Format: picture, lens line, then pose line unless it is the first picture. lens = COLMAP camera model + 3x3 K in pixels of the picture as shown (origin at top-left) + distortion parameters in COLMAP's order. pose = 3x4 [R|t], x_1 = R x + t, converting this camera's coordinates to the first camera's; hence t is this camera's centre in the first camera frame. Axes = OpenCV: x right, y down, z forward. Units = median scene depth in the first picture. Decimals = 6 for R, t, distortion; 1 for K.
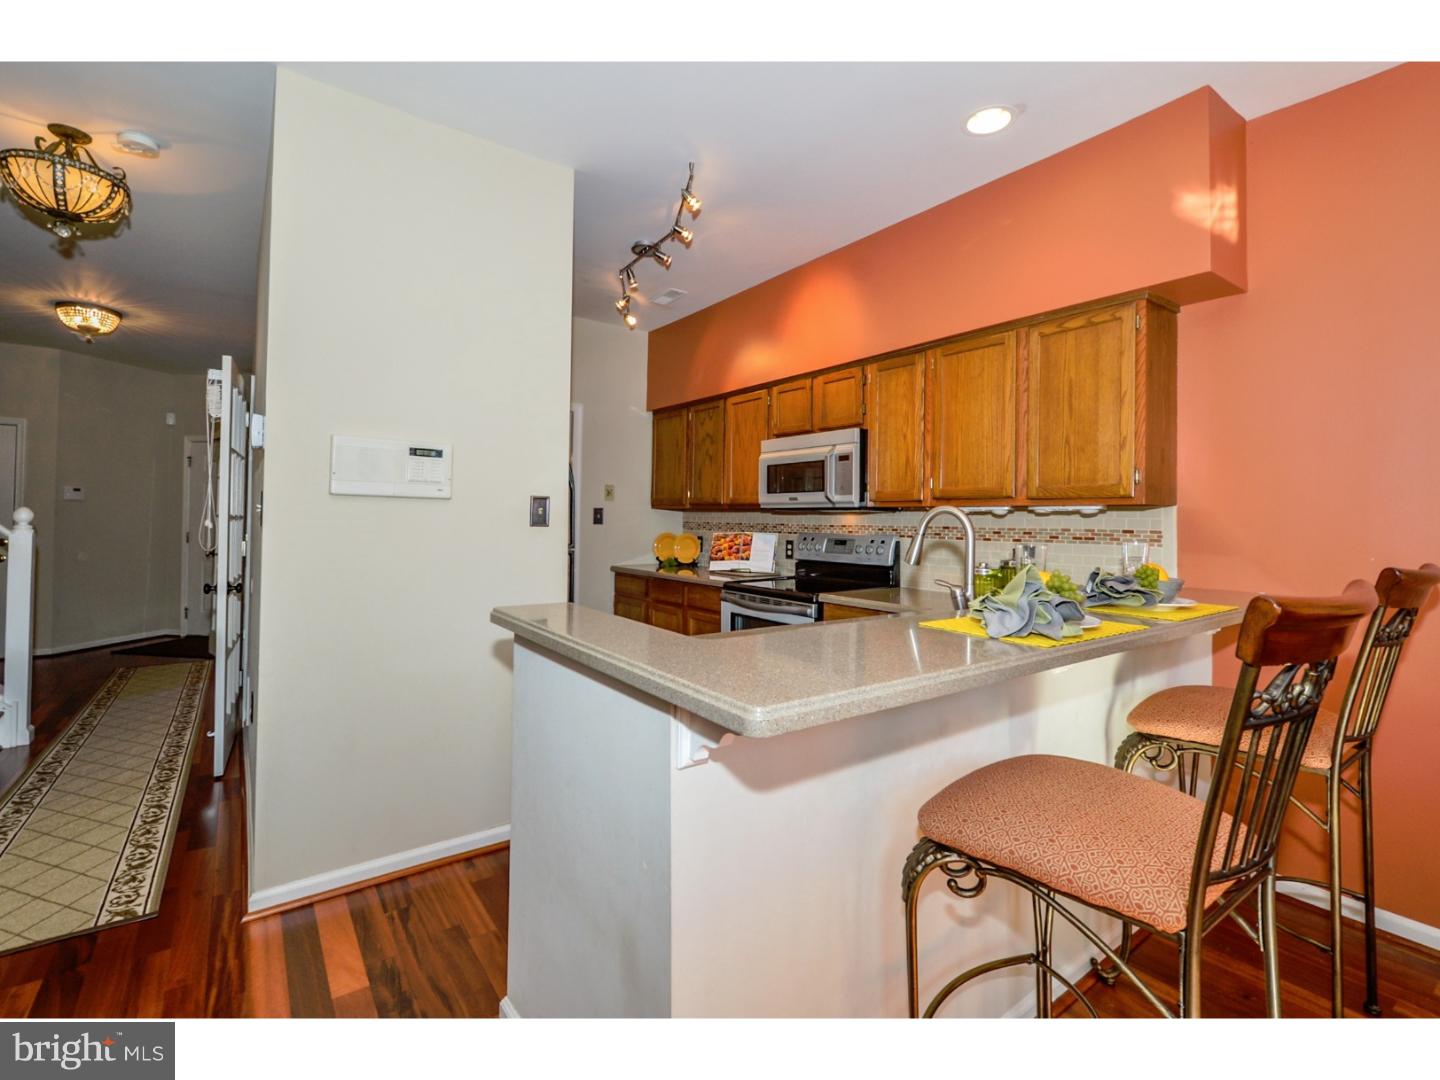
lens RADIAL K [[645.4, 0, 720.0], [0, 645.4, 540.0], [0, 0, 1]] dist [-0.027494, -0.000083]
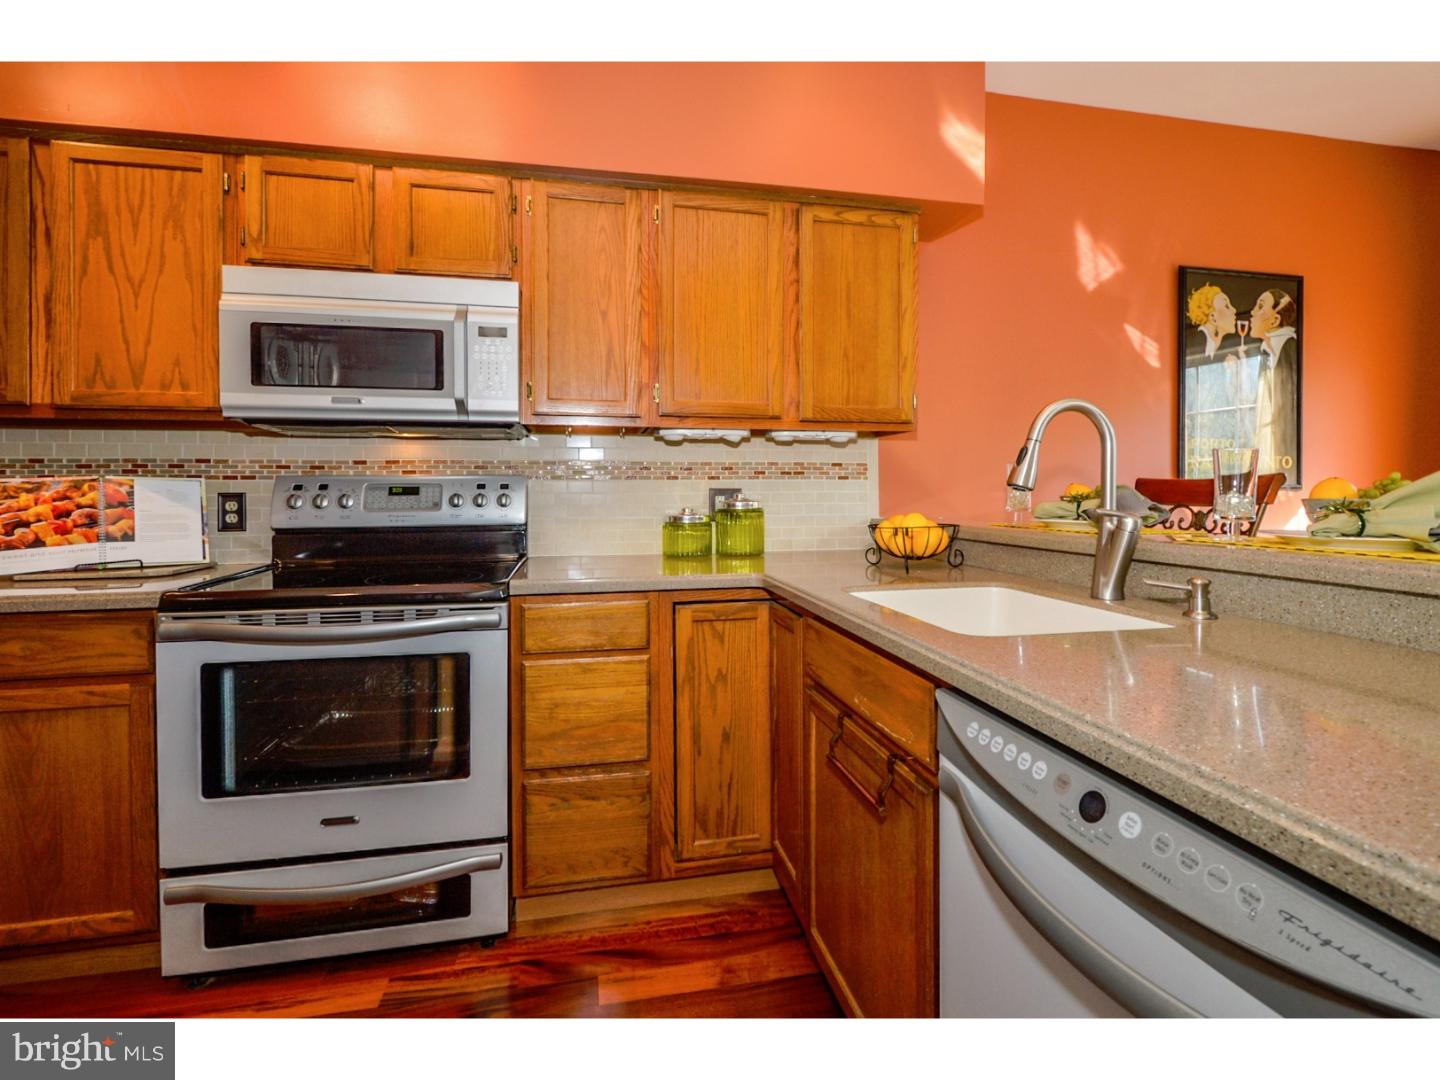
lens RADIAL K [[670.1, 0, 720.8], [0, 670.1, 500.3], [0, 0, 1]] dist [-0.016275, -0.000217]
pose [[0.409474, -0.025389, 0.911968, -0.221430], [0.035110, 0.999311, 0.012056, 0.014634], [-0.911646, 0.027083, 0.410083, 0.520050]]
